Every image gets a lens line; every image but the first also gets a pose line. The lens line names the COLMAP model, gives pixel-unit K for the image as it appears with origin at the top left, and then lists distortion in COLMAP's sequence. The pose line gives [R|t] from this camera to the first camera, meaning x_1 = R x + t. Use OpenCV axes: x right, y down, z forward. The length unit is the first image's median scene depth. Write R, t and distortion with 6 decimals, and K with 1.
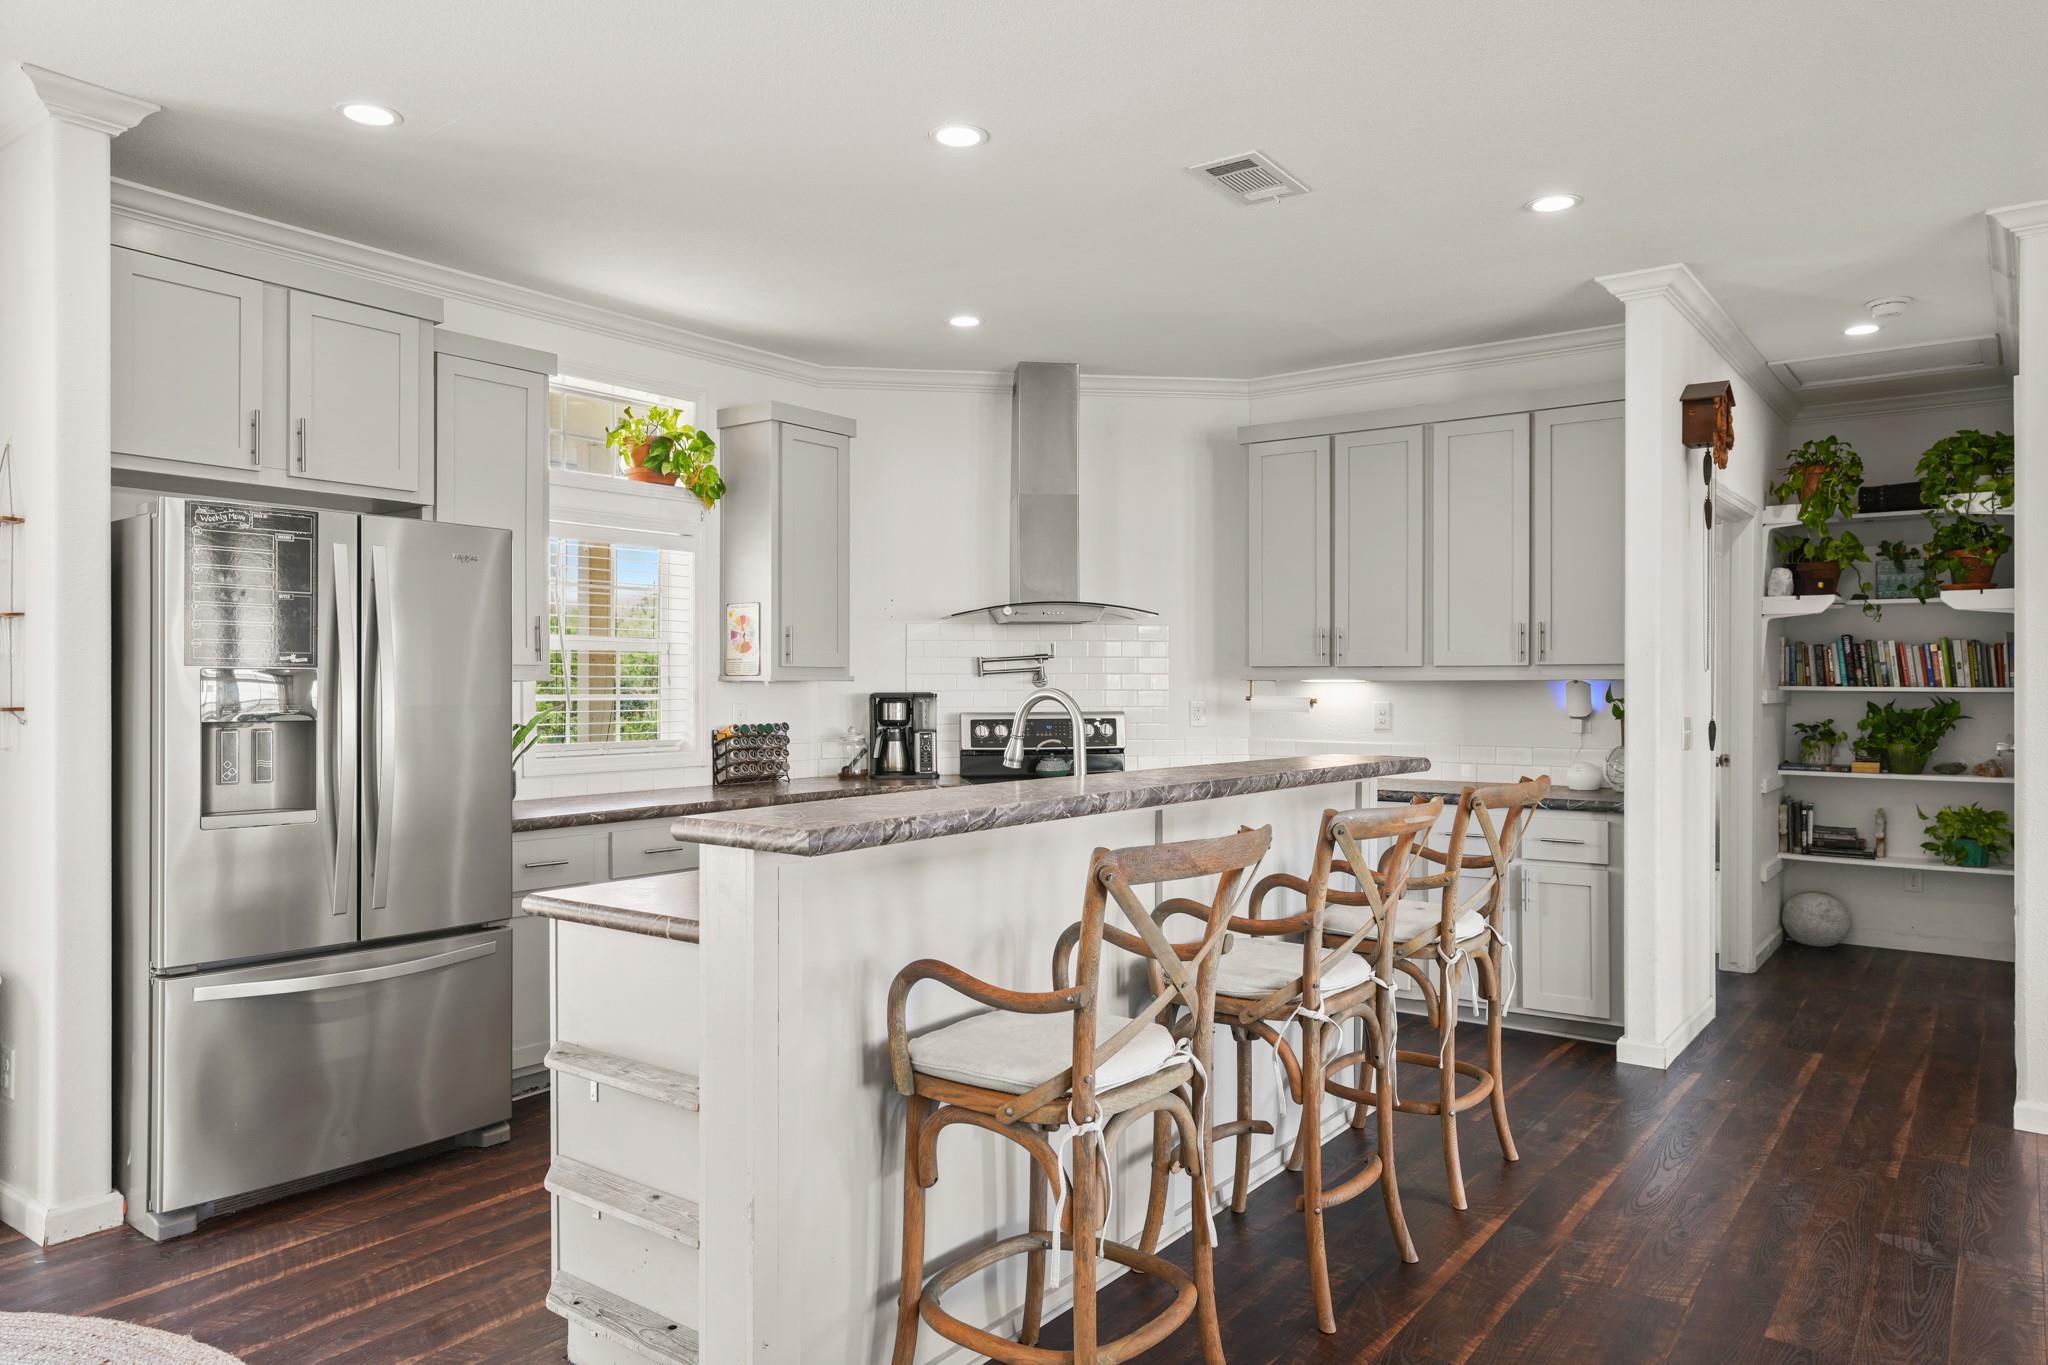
lens RADIAL K [[1366.5, 0, 1024.0], [0, 1366.5, 682.5], [0, 0, 1]] dist [0.004155, 0.037811]
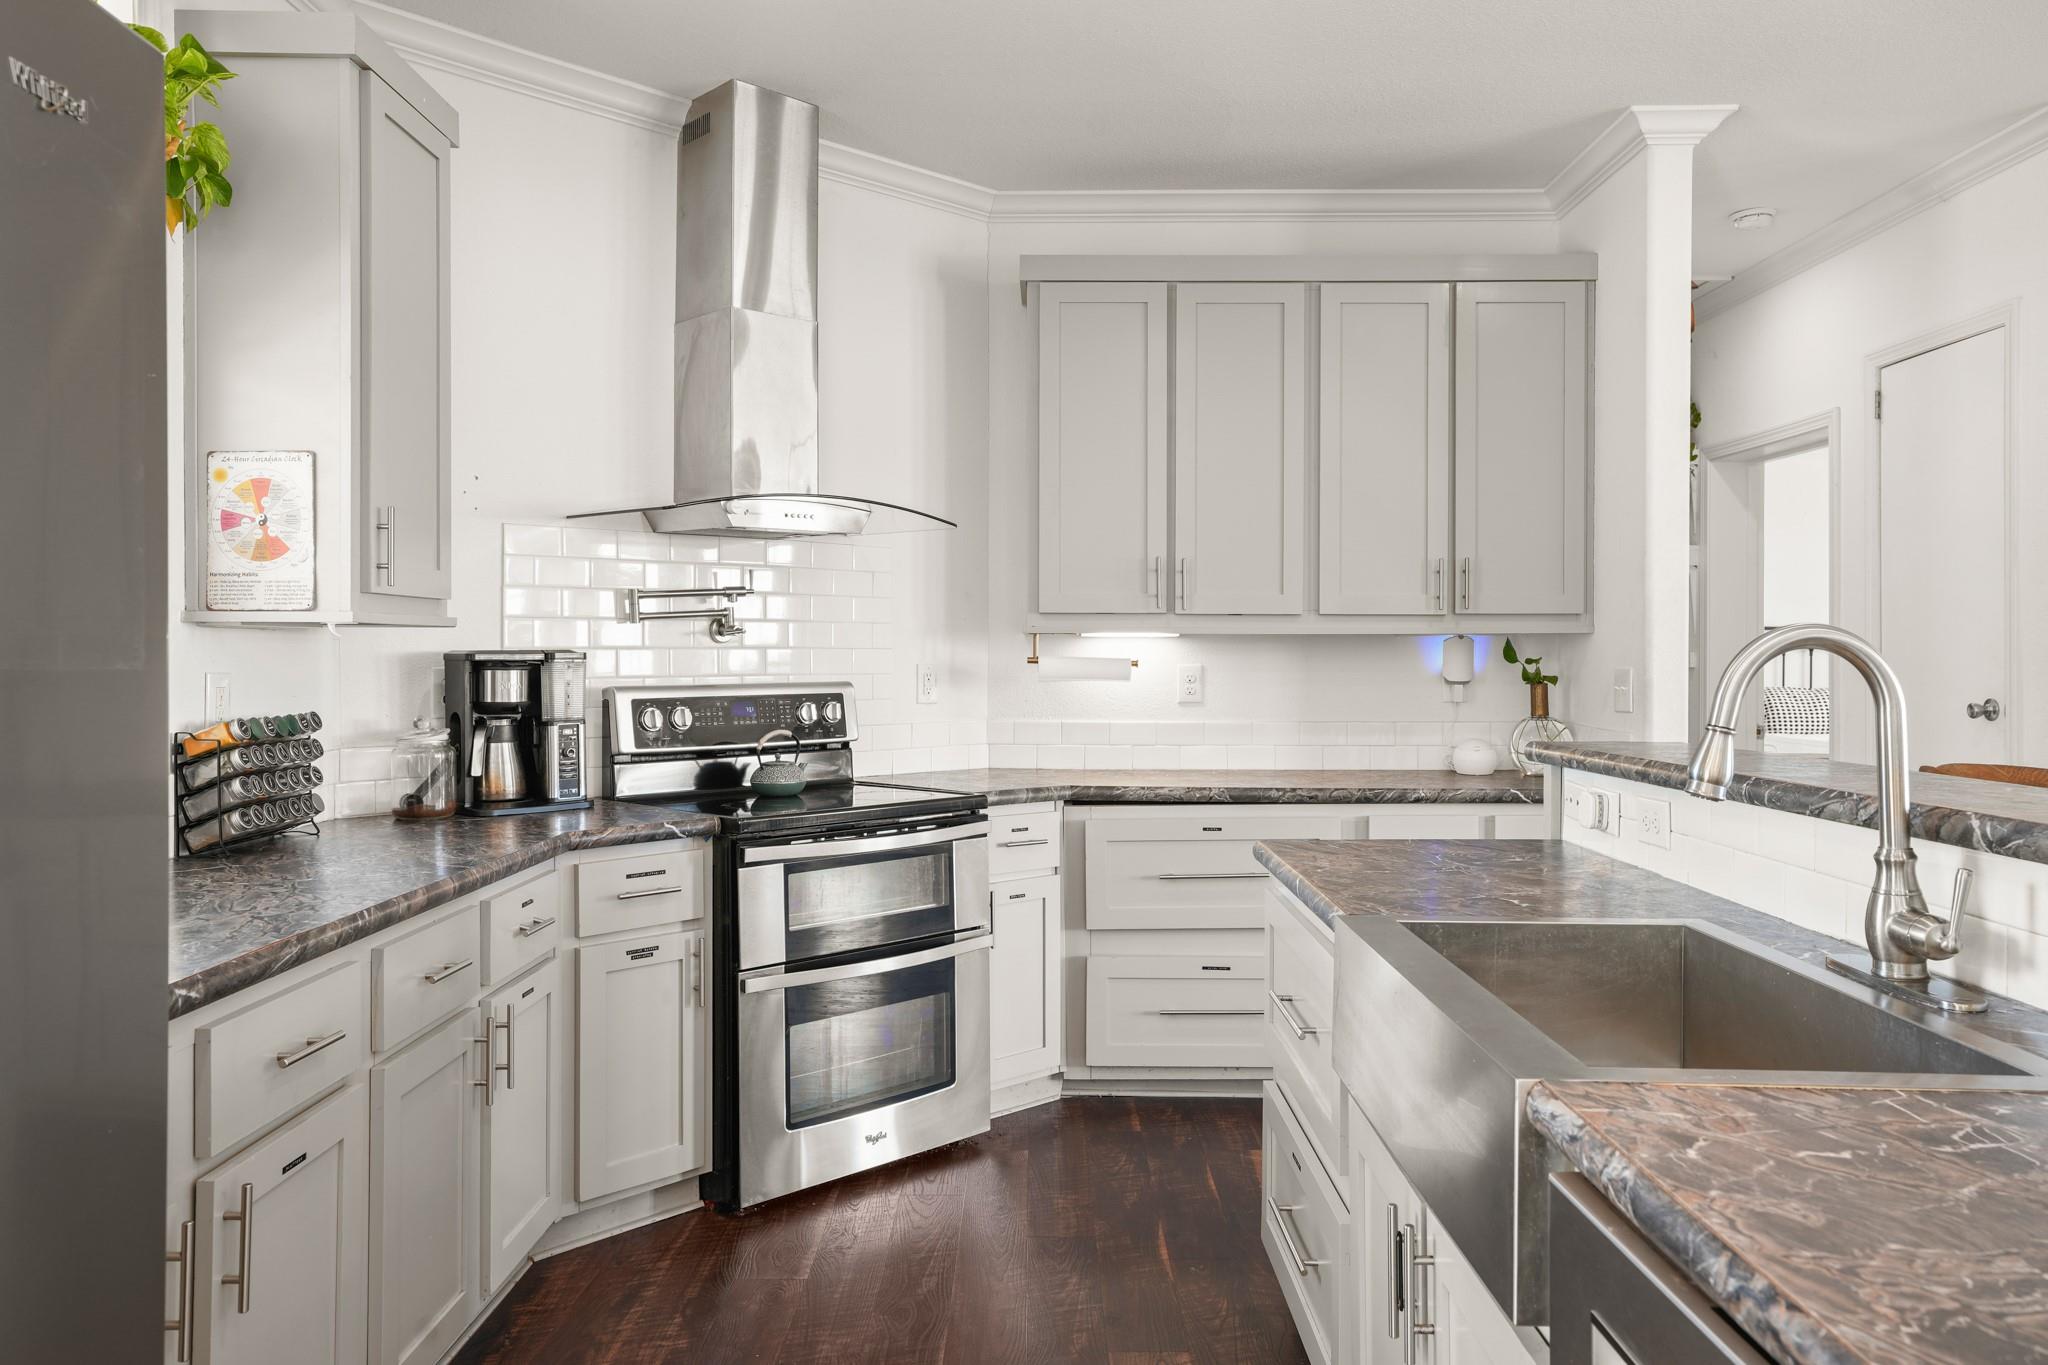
lens RADIAL K [[1489.7, 0, 1023.1], [0, 1489.7, 640.7], [0, 0, 1]] dist [0.033616, 0.000538]
pose [[0.807646, 0.006285, 0.589634, -0.287301], [-0.001796, 0.999965, -0.008199, 0.008367], [-0.589665, 0.005563, 0.807629, 0.432585]]
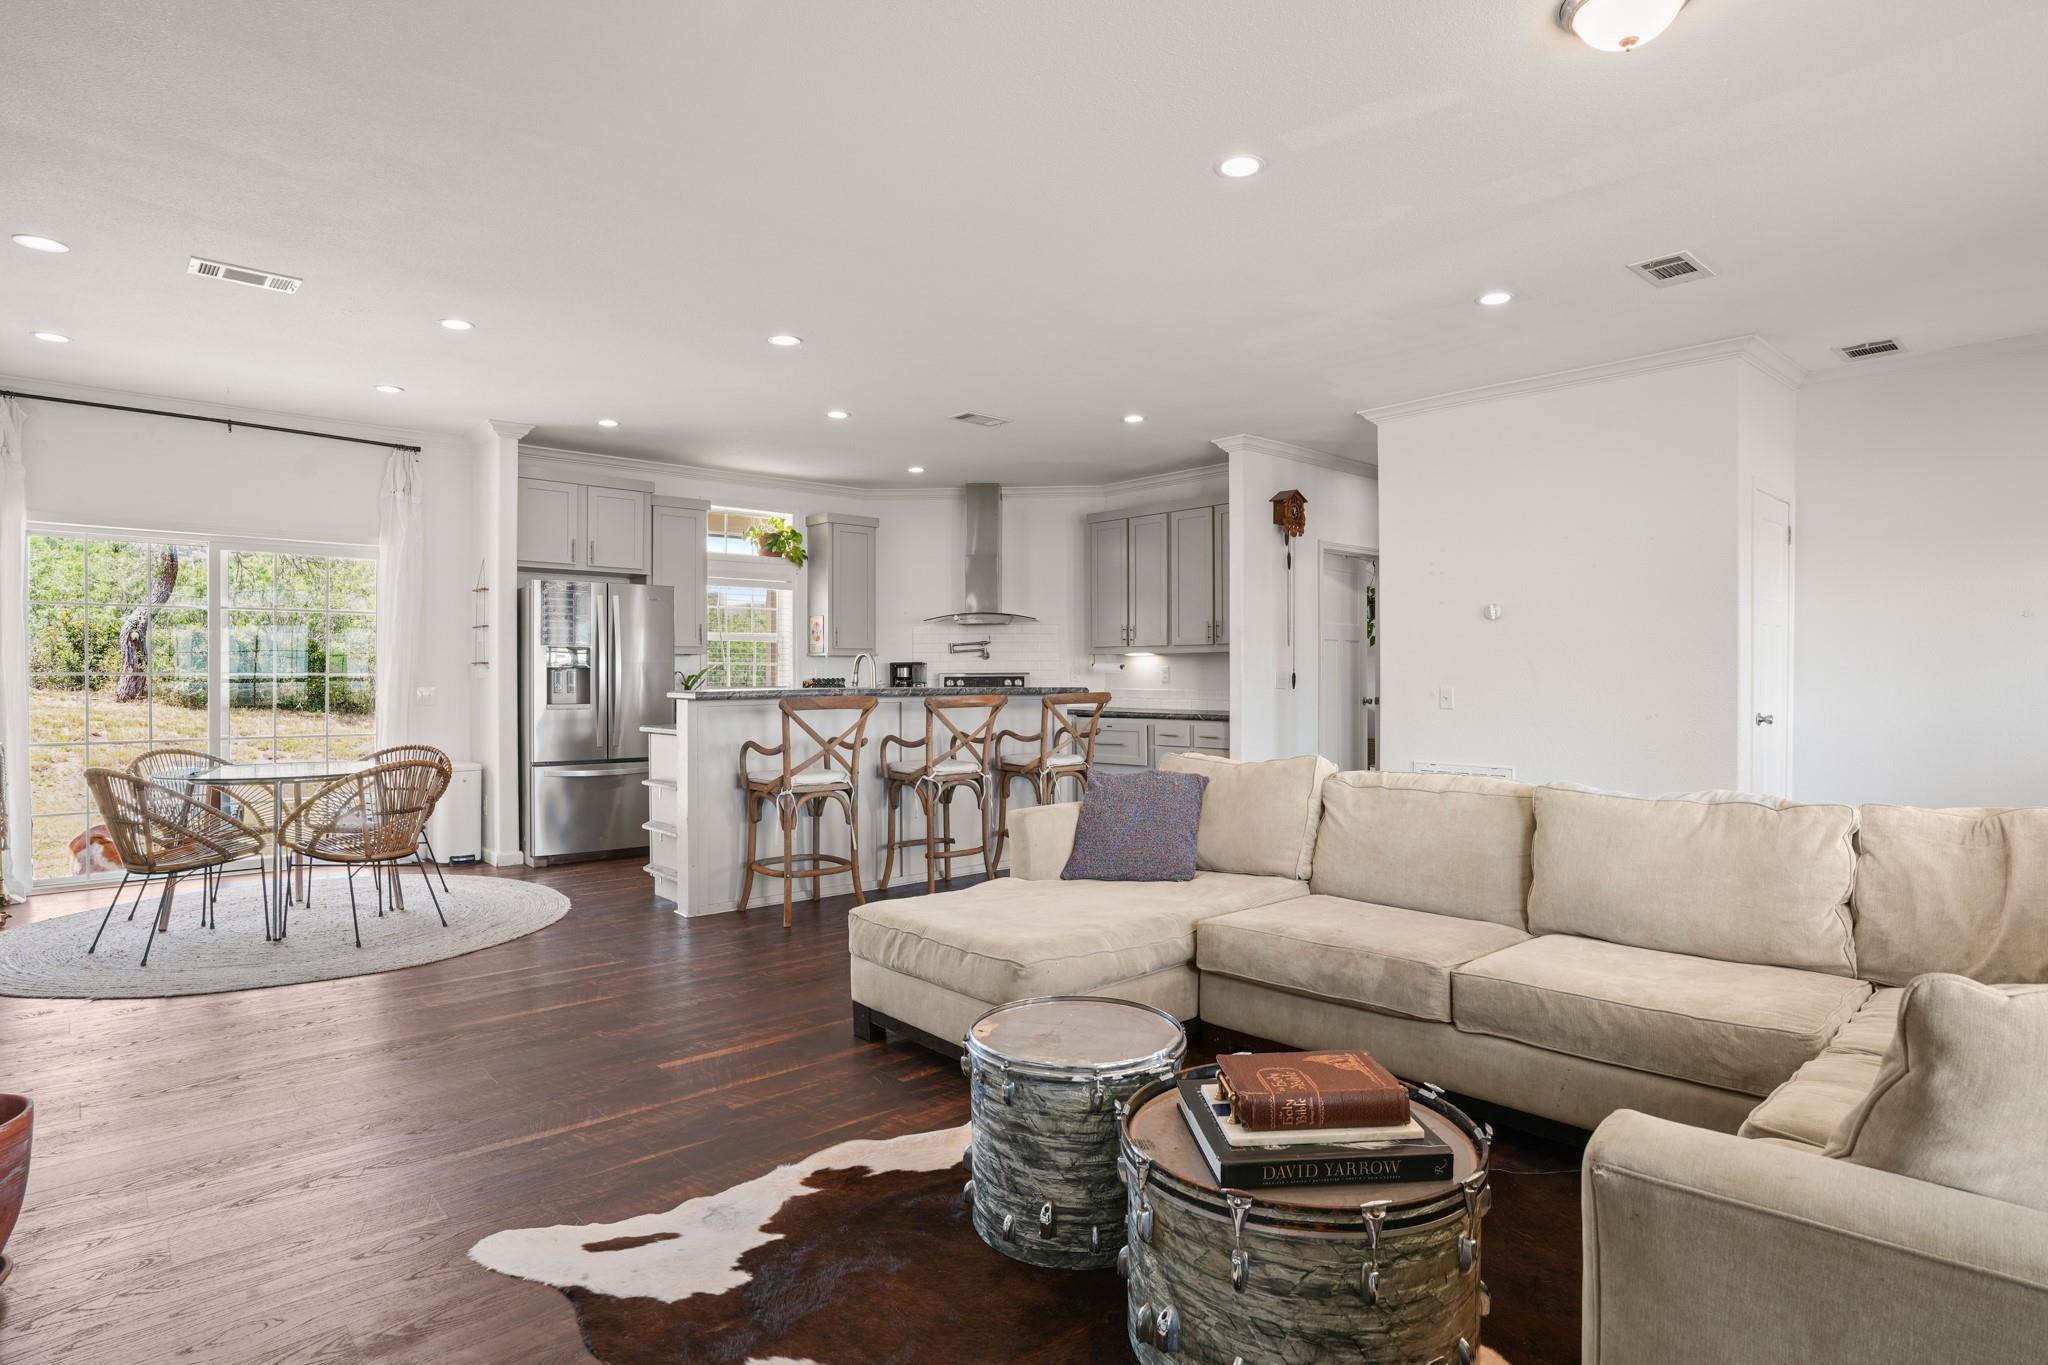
lens RADIAL K [[1139.1, 0, 1023.4], [0, 1139.1, 675.4], [0, 0, 1]] dist [0.002662, 0.000371]
pose [[0.975803, -0.002275, -0.218640, 0.426624], [0.002297, 0.999997, -0.000152, 0.026999], [0.218640, -0.000354, 0.975806, -0.510113]]
